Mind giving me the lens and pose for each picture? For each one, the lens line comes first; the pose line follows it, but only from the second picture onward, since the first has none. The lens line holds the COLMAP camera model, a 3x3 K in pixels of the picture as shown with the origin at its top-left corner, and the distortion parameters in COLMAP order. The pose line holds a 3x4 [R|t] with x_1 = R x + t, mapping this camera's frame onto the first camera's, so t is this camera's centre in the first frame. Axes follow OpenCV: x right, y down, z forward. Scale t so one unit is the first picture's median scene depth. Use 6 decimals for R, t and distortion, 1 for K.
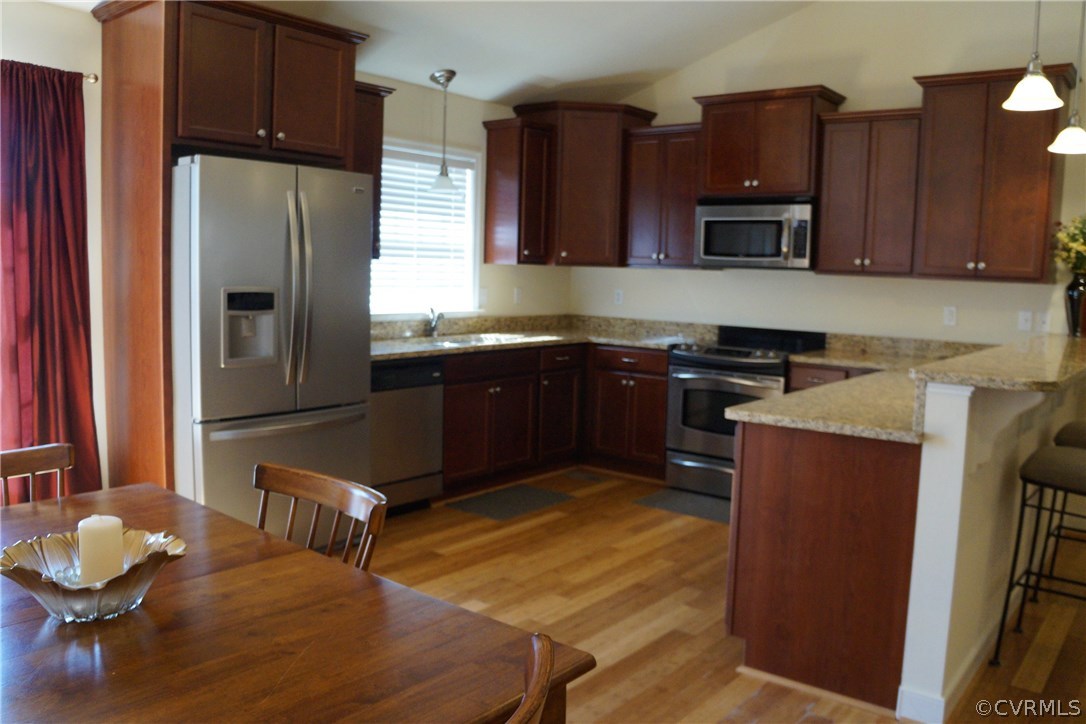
lens RADIAL K [[873.4, 0, 539.9], [0, 873.4, 364.6], [0, 0, 1]] dist [-0.173466, 0.139456]
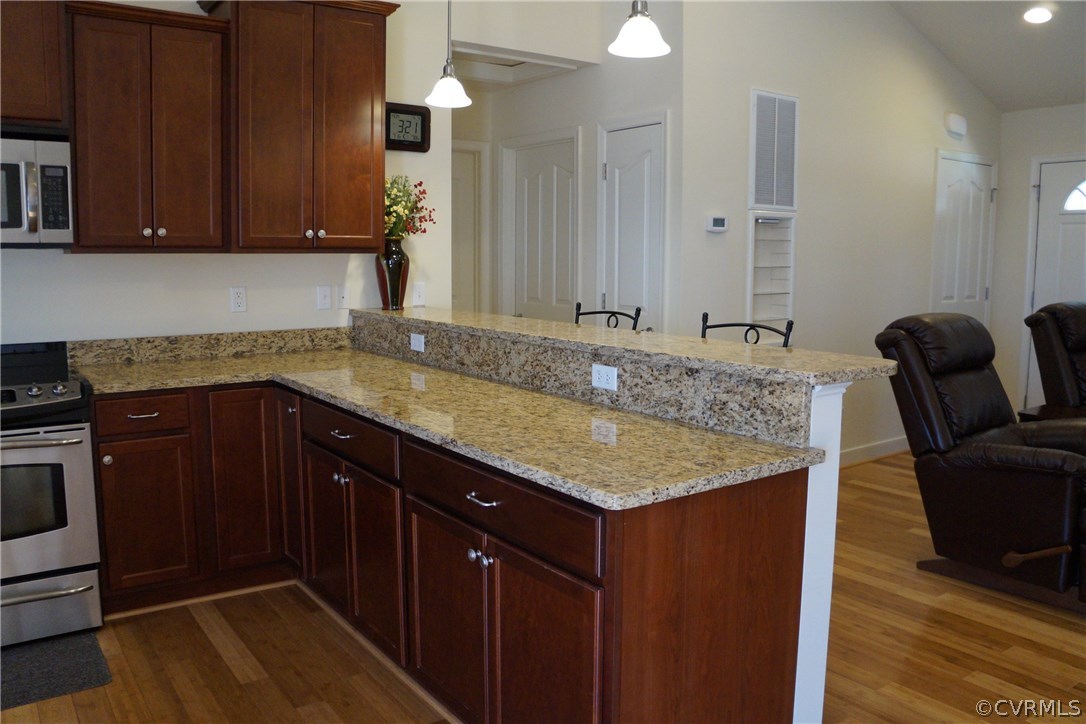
lens RADIAL K [[874.6, 0, 536.9], [0, 874.6, 358.5], [0, 0, 1]] dist [-0.181574, 0.141552]
pose [[0.275245, -0.139097, 0.951258, -0.199177], [0.108409, 0.987657, 0.113051, -0.064480], [-0.955242, 0.072009, 0.286927, 0.525414]]
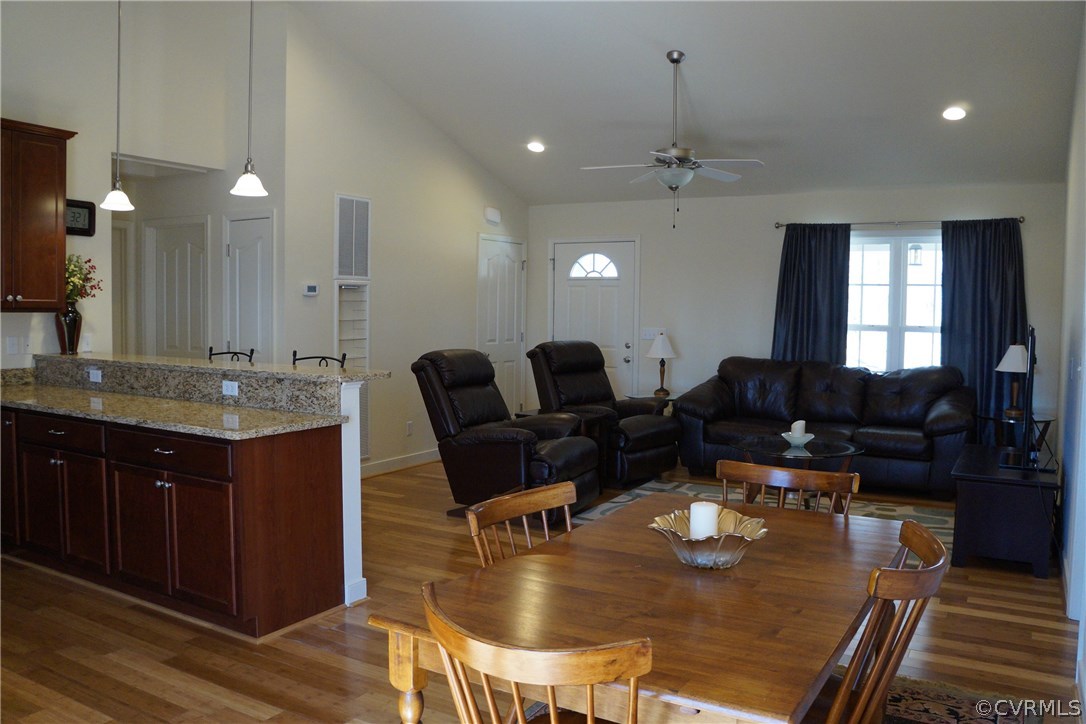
lens RADIAL K [[874.6, 0, 536.9], [0, 874.6, 358.5], [0, 0, 1]] dist [-0.181574, 0.141552]
pose [[-0.142729, -0.084382, 0.986158, -0.596234], [0.094244, 0.990673, 0.098409, -0.075434], [-0.985265, 0.106985, -0.133446, 0.442605]]
